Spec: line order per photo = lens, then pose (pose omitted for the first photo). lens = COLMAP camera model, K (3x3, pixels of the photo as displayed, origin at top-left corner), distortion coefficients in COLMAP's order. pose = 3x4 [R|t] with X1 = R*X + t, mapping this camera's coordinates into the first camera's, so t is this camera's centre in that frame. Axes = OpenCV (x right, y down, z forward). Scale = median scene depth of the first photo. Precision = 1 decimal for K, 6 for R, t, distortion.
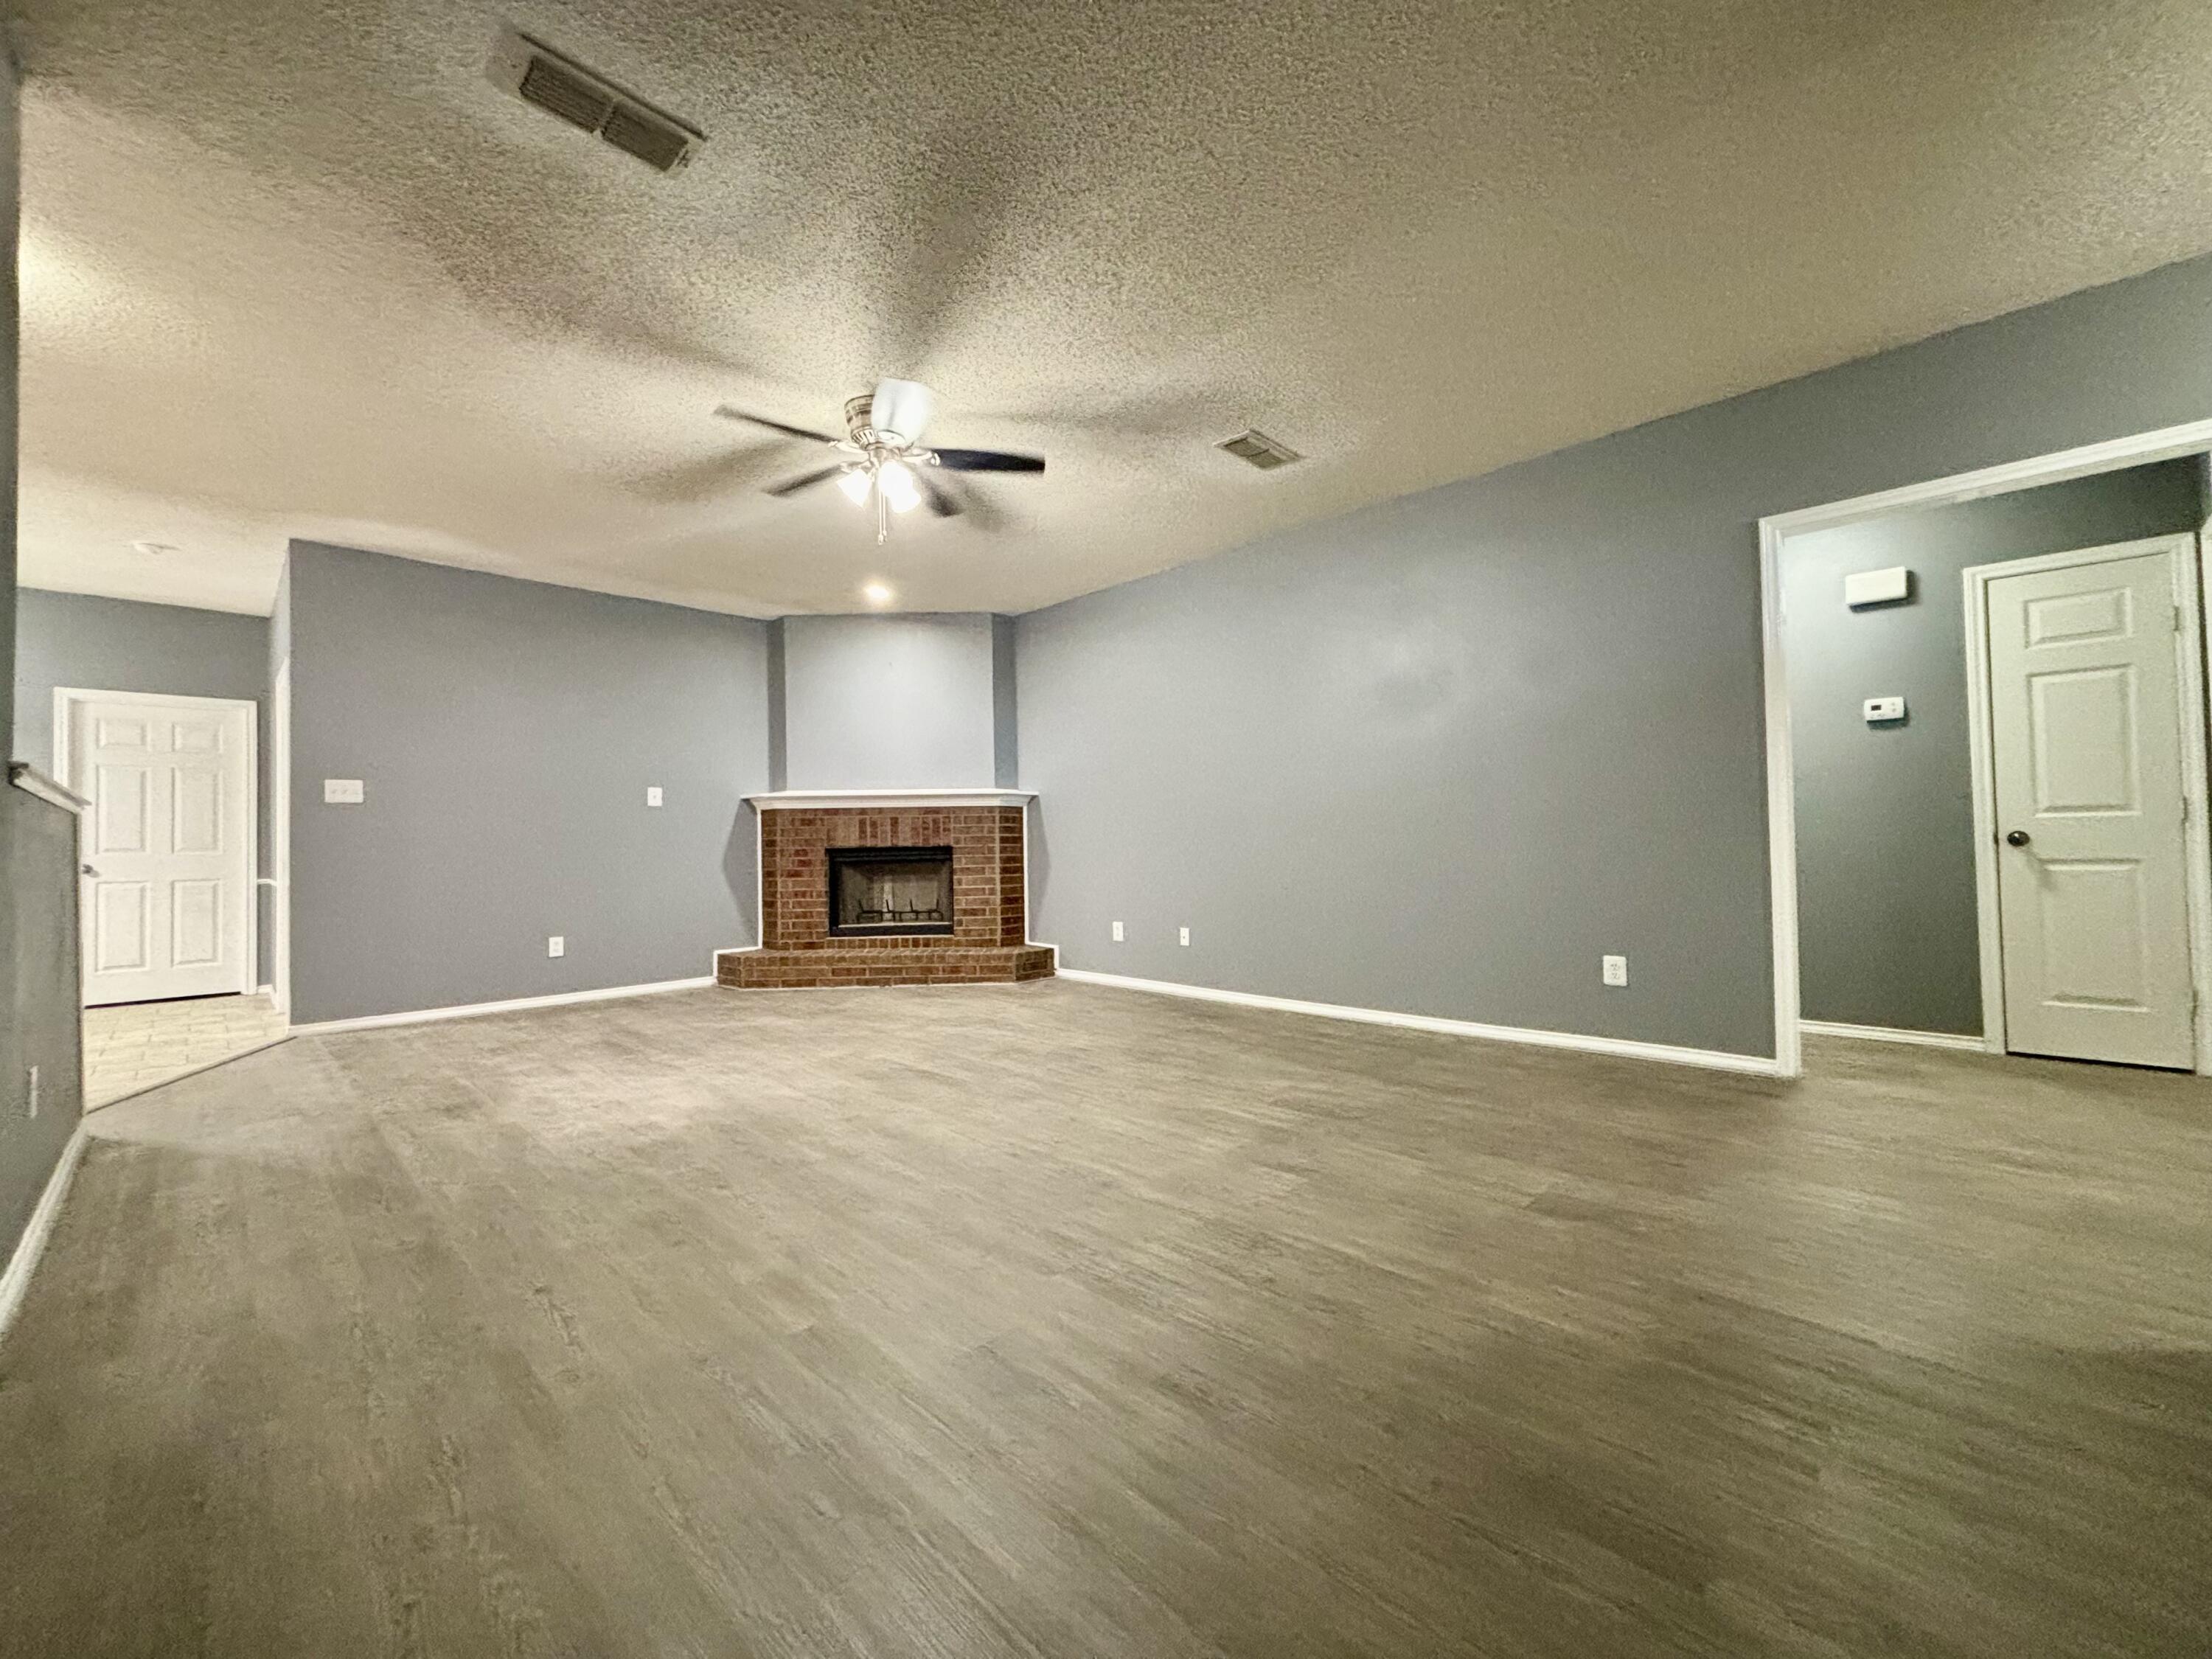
lens RADIAL K [[888.1, 0, 1098.0], [0, 888.1, 831.4], [0, 0, 1]] dist [0.002750, -0.000103]
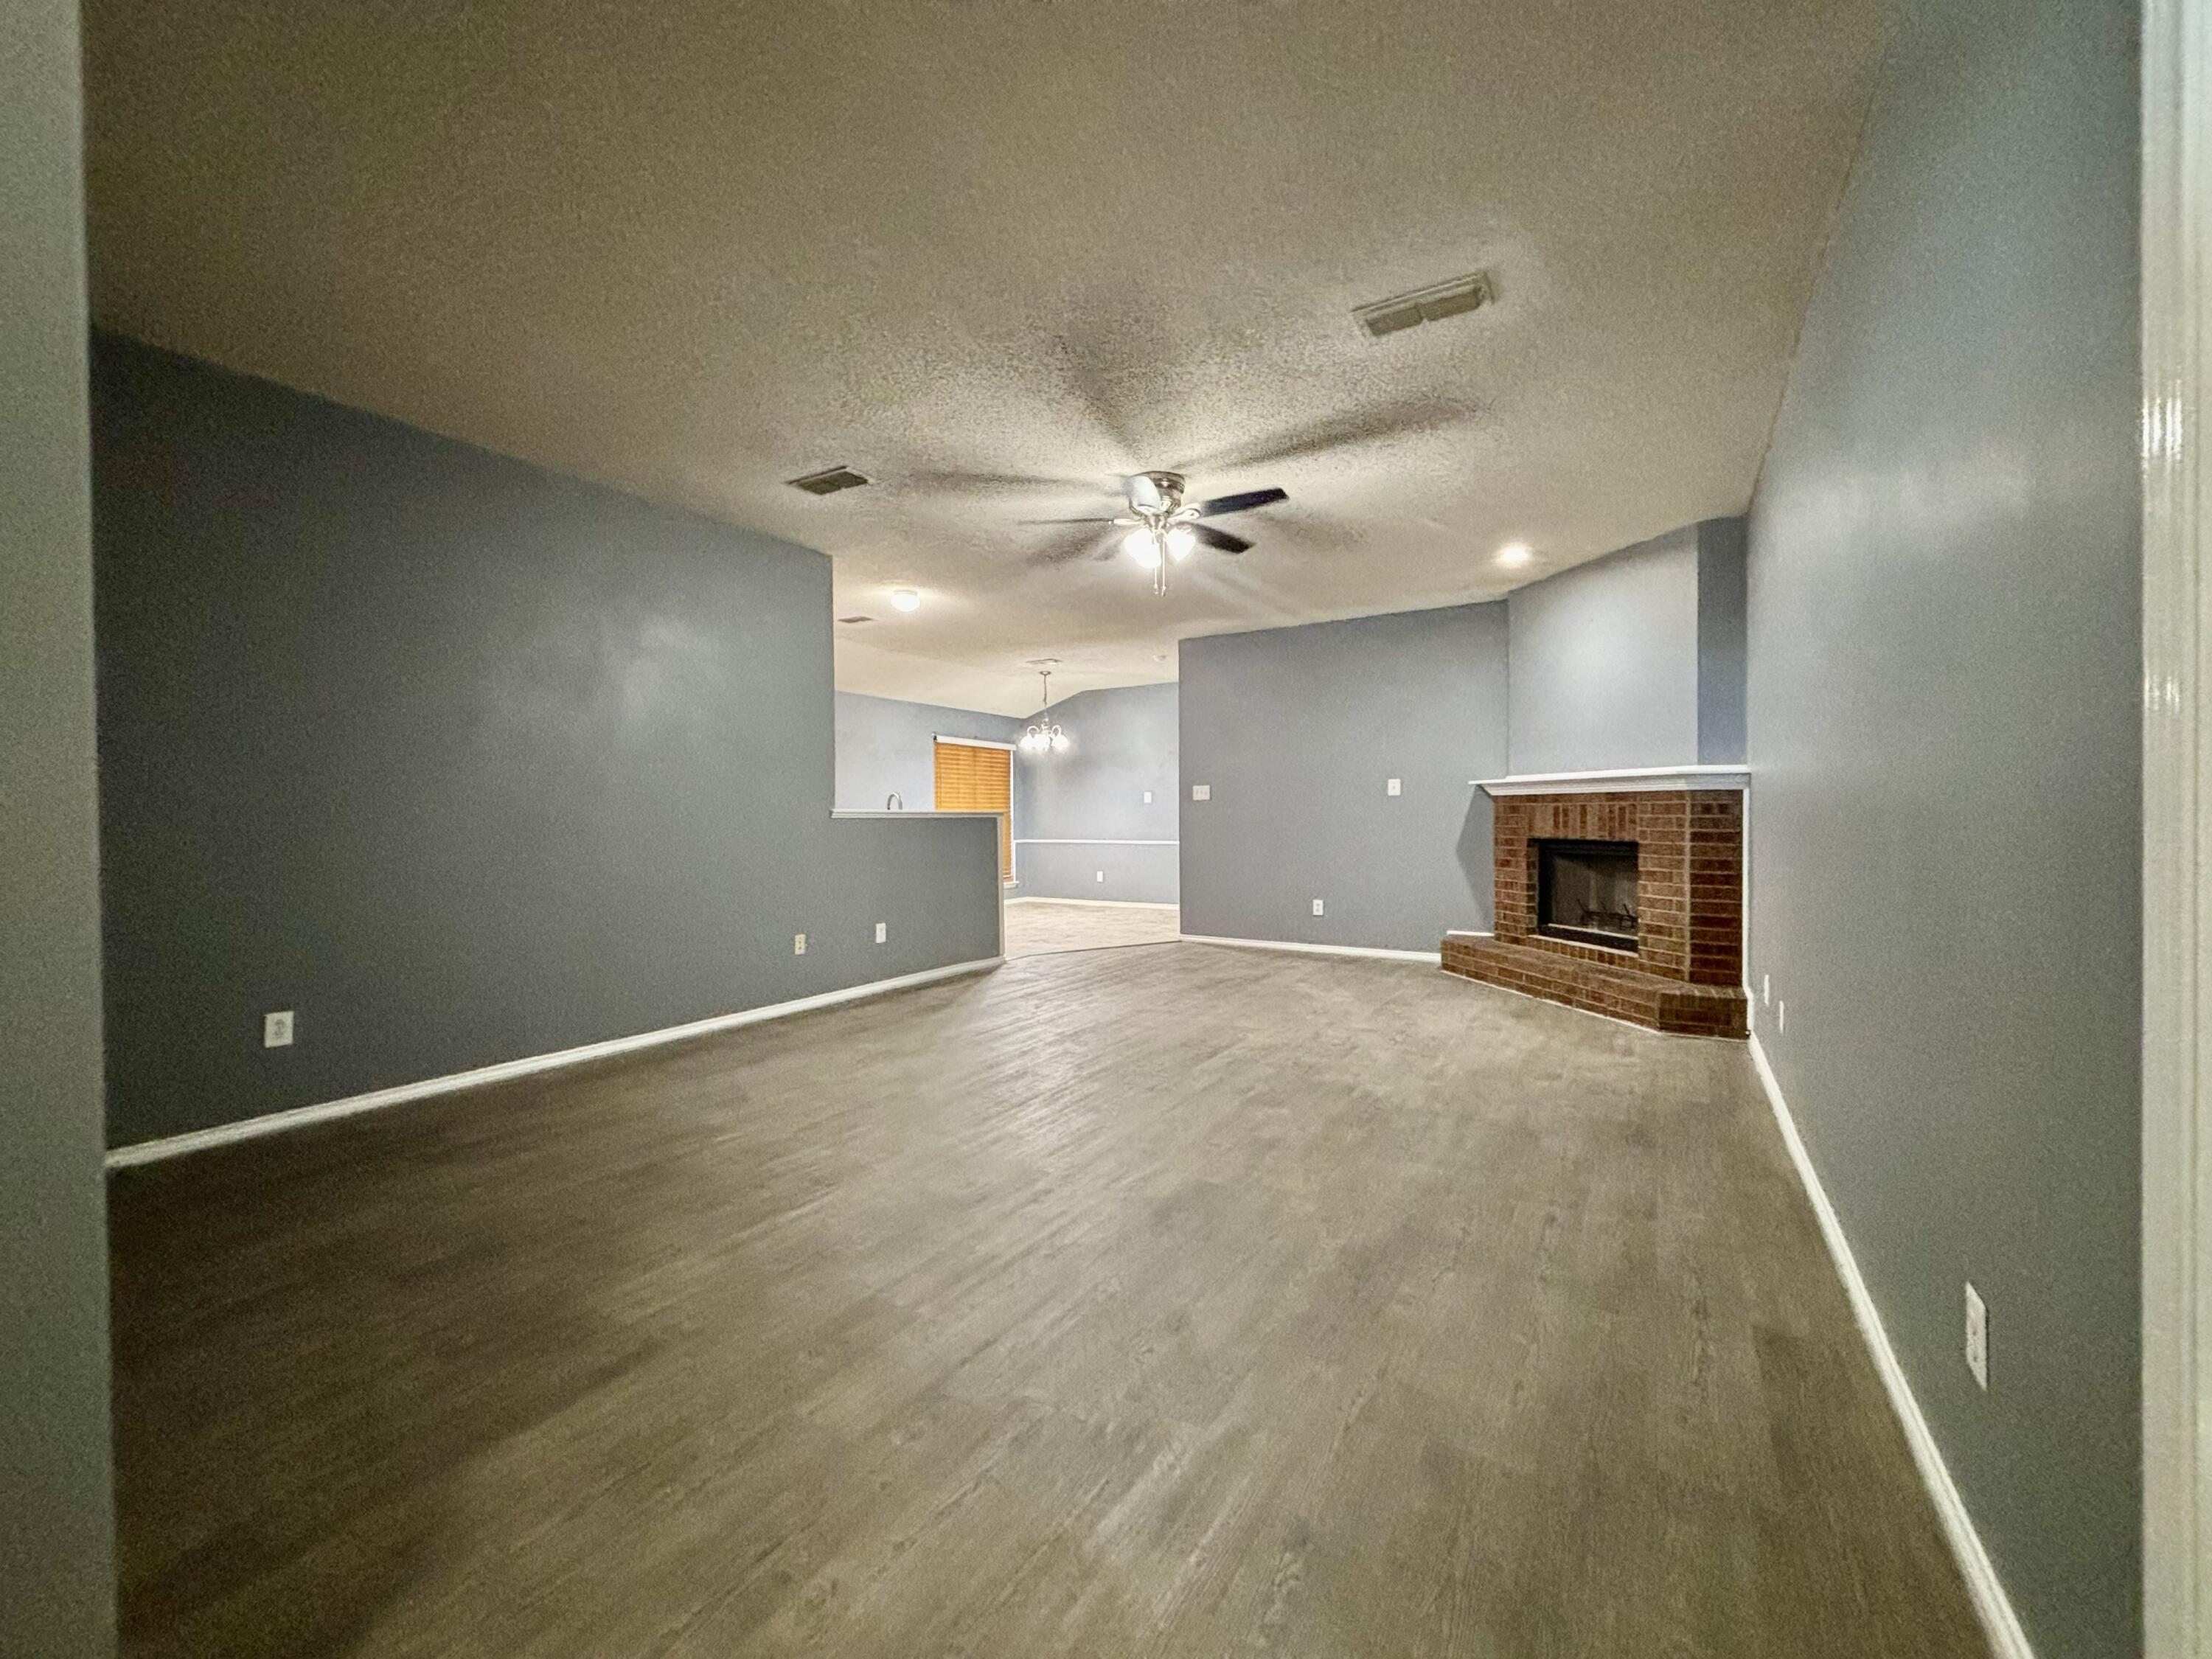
lens RADIAL K [[888.1, 0, 1098.3], [0, 888.1, 820.2], [0, 0, 1]] dist [0.002750, -0.000103]
pose [[0.219929, 0.023827, -0.975225, 0.496379], [0.015020, 0.999500, 0.027808, -0.031775], [0.975400, -0.020764, 0.219461, 0.363958]]
